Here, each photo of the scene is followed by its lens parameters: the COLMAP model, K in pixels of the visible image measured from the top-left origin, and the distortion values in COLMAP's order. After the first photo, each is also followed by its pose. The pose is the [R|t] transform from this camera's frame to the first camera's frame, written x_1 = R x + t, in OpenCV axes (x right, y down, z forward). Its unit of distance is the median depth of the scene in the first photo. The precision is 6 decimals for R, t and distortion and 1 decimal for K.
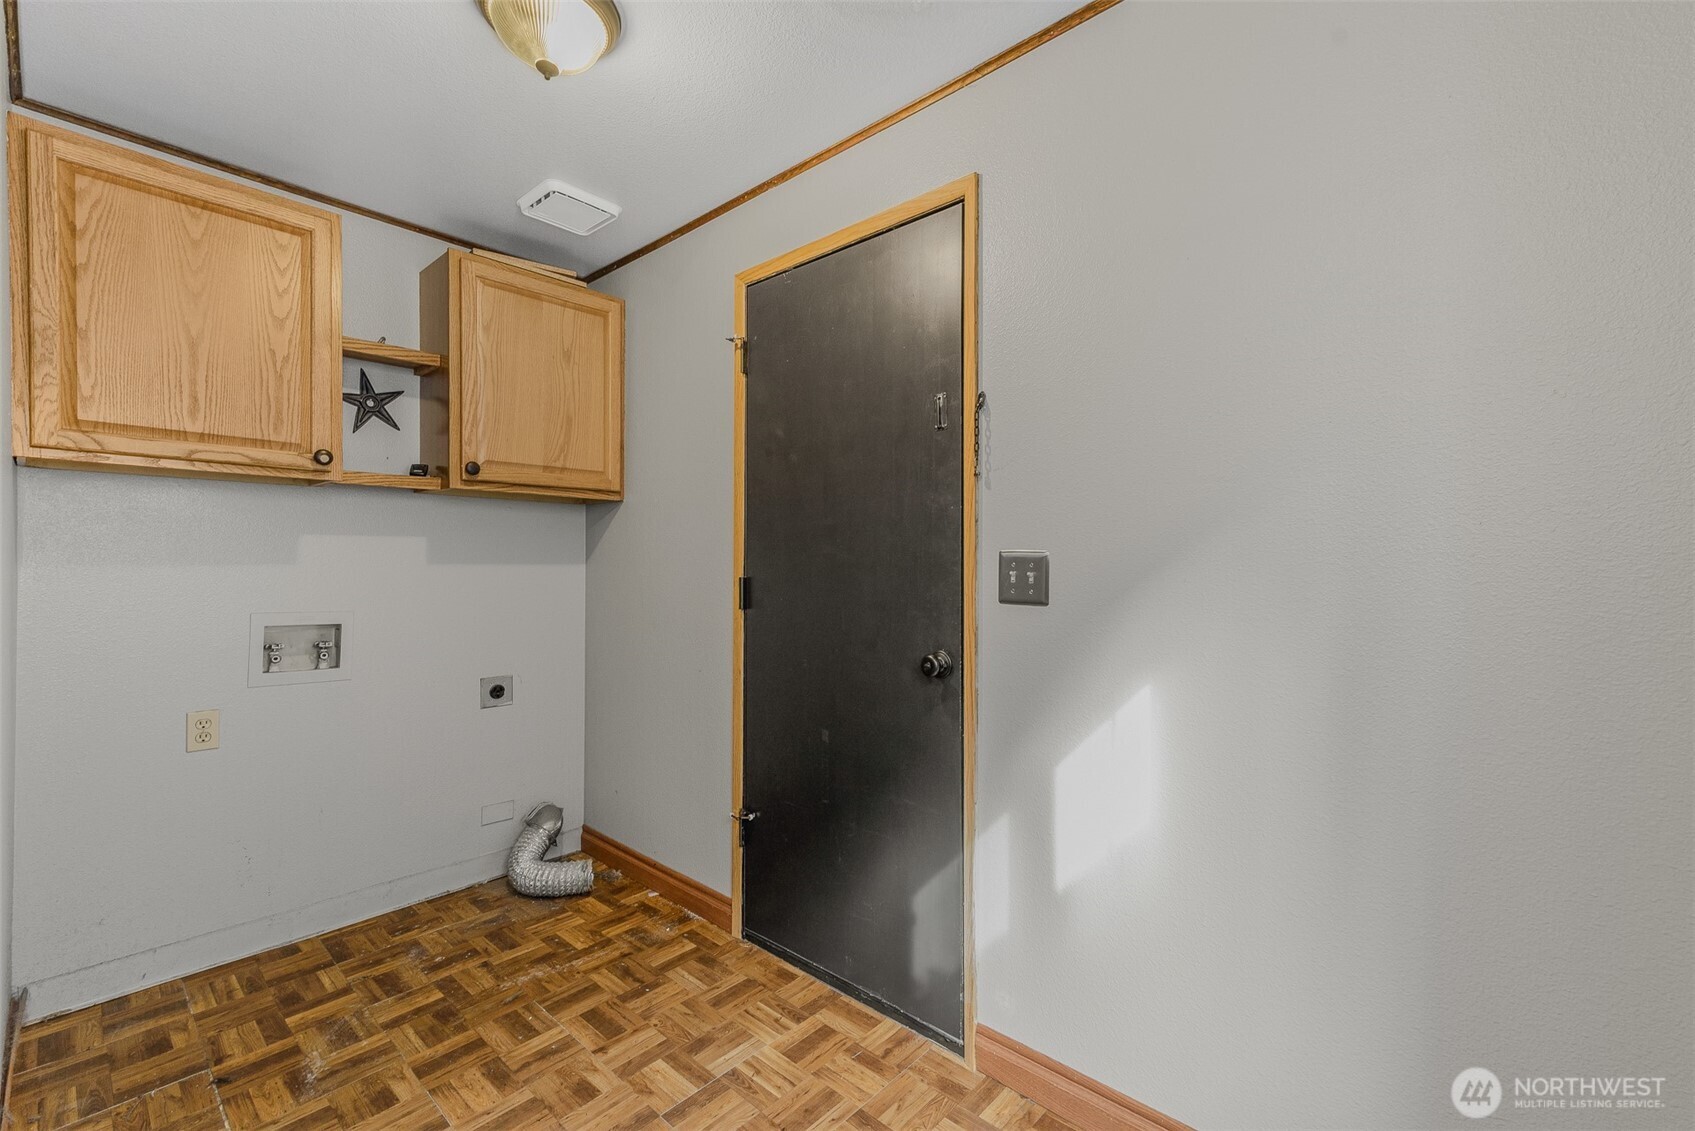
lens RADIAL K [[732.3, 0, 856.8], [0, 732.3, 571.7], [0, 0, 1]] dist [0.022274, 0.000341]
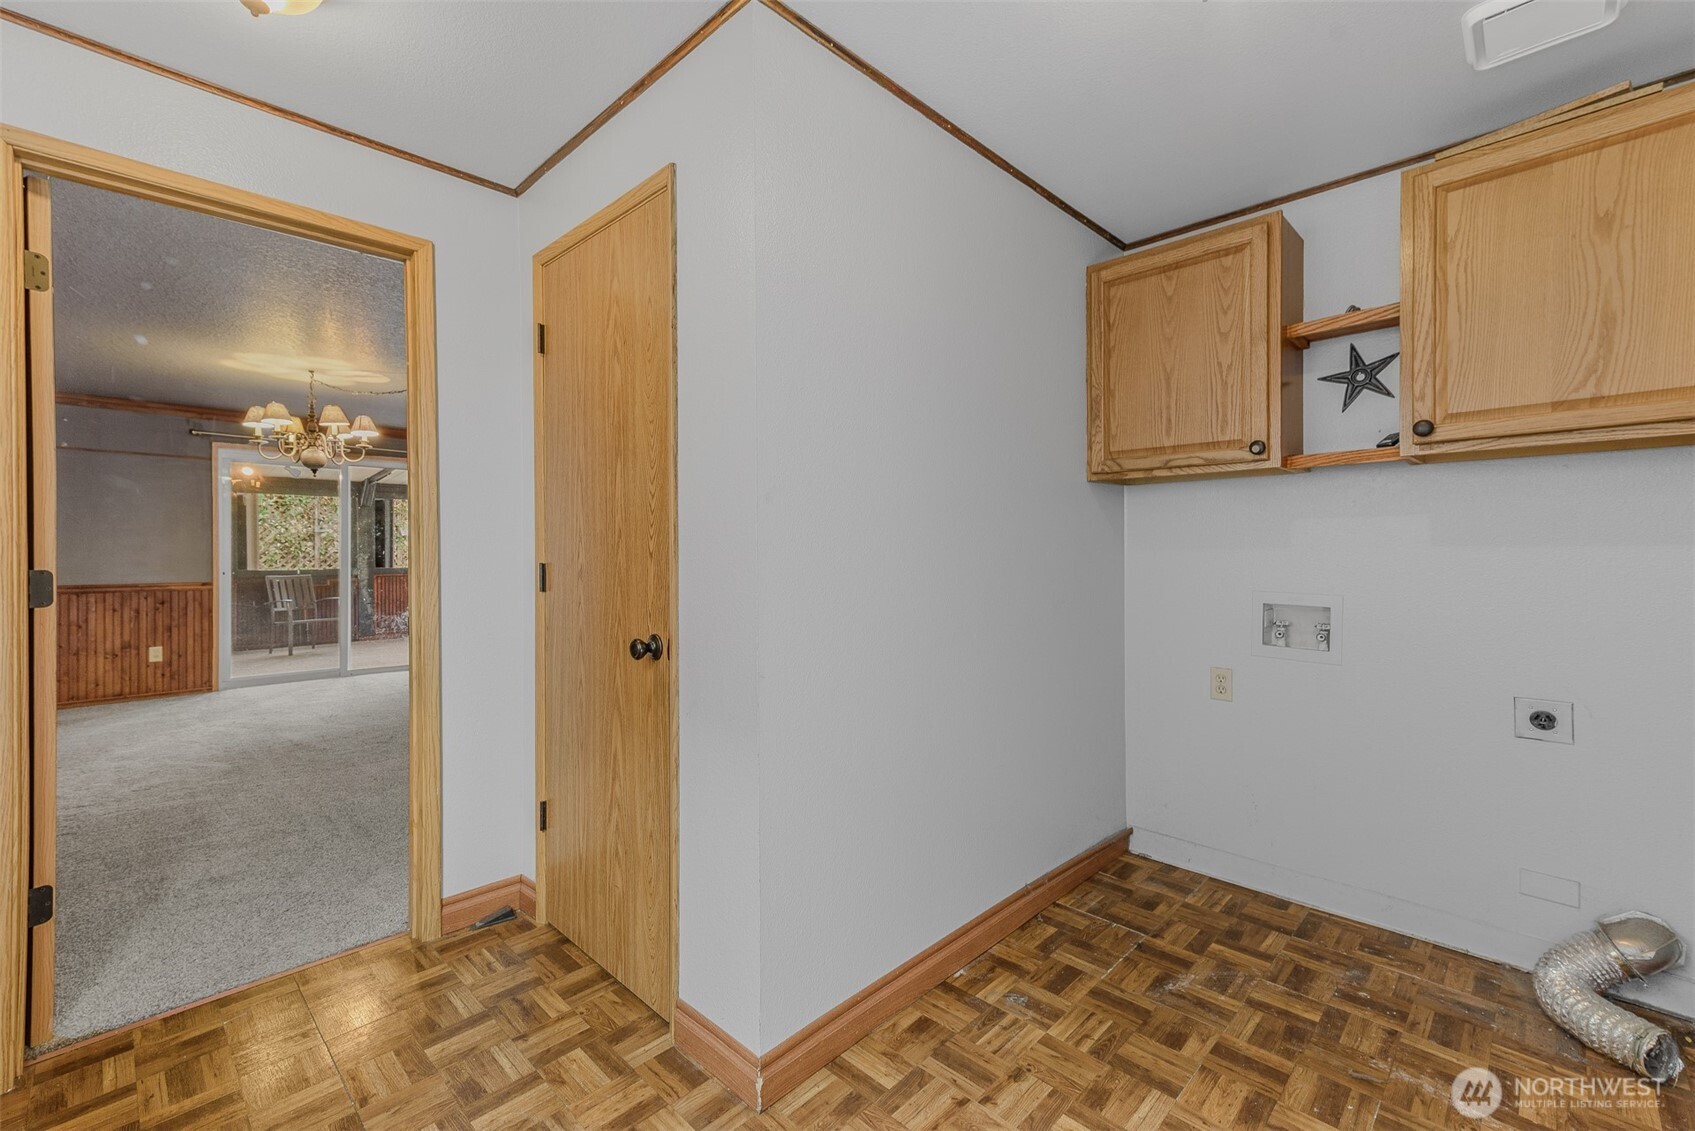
lens RADIAL K [[726.7, 0, 845.1], [0, 726.7, 557.4], [0, 0, 1]] dist [0.021134, 0.000237]
pose [[-0.042532, 0.006532, -0.999074, 0.375949], [-0.004825, 0.999966, 0.006744, -0.000392], [0.999083, 0.005107, -0.042499, 0.466283]]
